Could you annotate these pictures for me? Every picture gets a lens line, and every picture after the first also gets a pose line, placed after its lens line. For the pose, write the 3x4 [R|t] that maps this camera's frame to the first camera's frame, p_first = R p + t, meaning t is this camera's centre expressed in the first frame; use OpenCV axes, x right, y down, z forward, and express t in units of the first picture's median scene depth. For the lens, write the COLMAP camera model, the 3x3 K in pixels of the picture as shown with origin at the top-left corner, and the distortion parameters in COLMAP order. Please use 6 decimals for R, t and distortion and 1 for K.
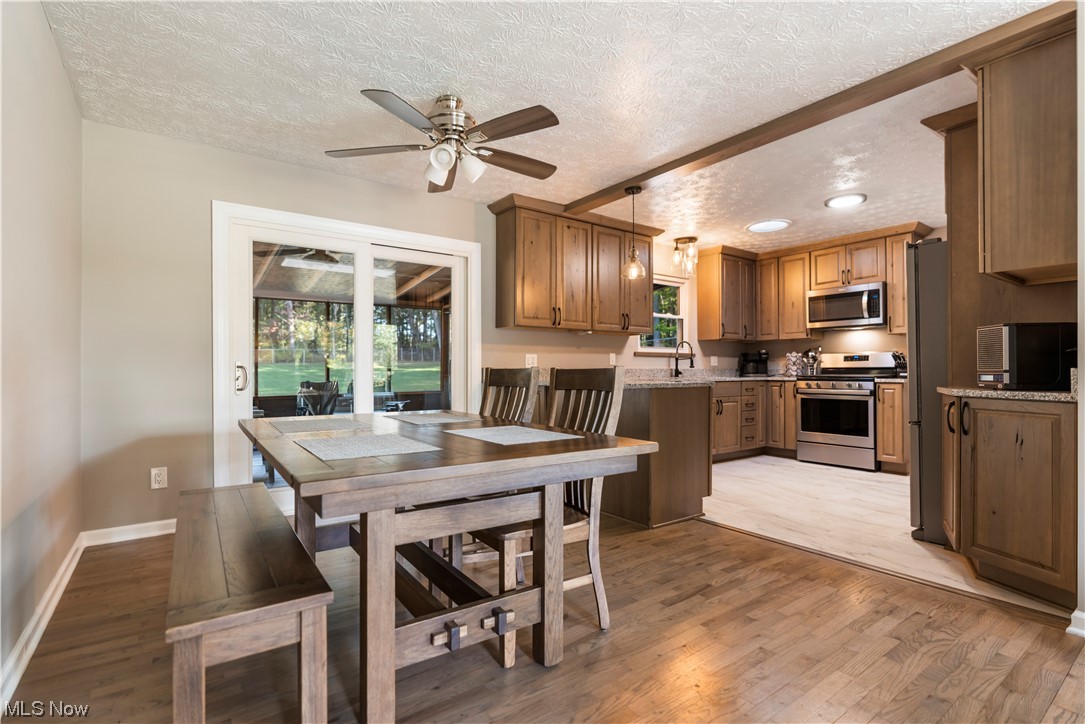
lens RADIAL K [[513.5, 0, 542.9], [0, 513.5, 366.2], [0, 0, 1]] dist [-0.001235, -0.000087]
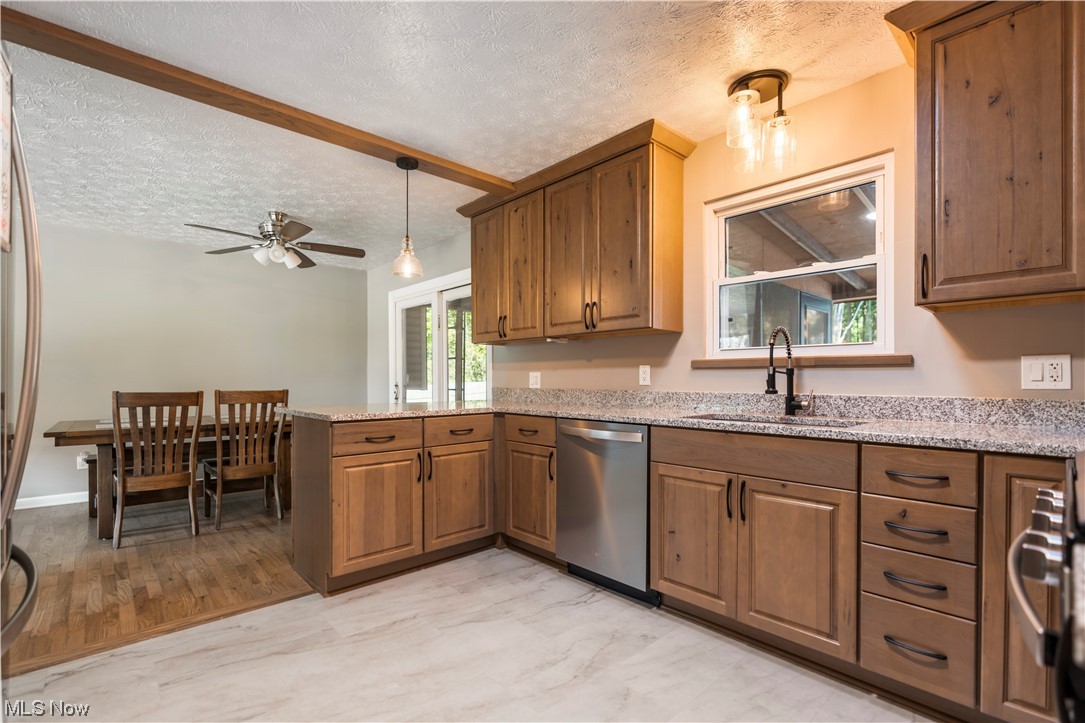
lens RADIAL K [[487.5, 0, 540.0], [0, 487.5, 385.3], [0, 0, 1]] dist [-0.002661, -0.000157]
pose [[0.110388, 0.011732, -0.993819, 0.670554], [0.007663, 0.999891, 0.012655, -0.010358], [0.993859, -0.009013, 0.110286, 0.800683]]
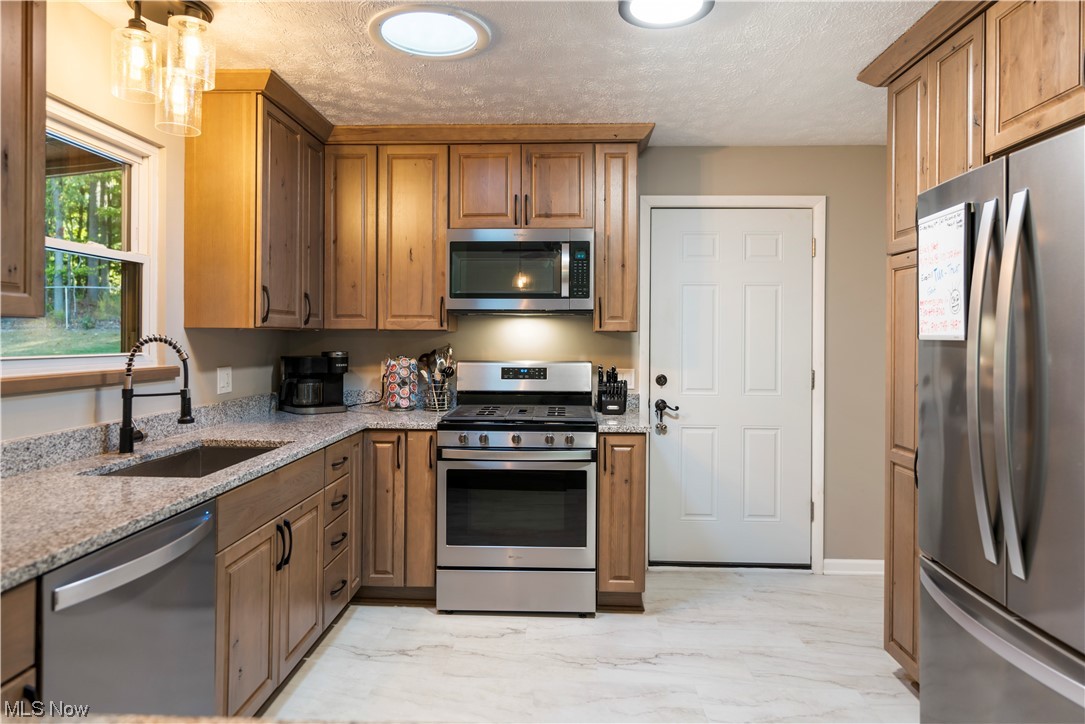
lens RADIAL K [[660.4, 0, 542.7], [0, 660.4, 334.3], [0, 0, 1]] dist [-0.001926, 0.001528]
pose [[0.620451, 0.007617, 0.784208, 0.112171], [-0.013372, 0.999910, 0.000867, -0.056080], [-0.784131, -0.011024, 0.620497, 0.597170]]
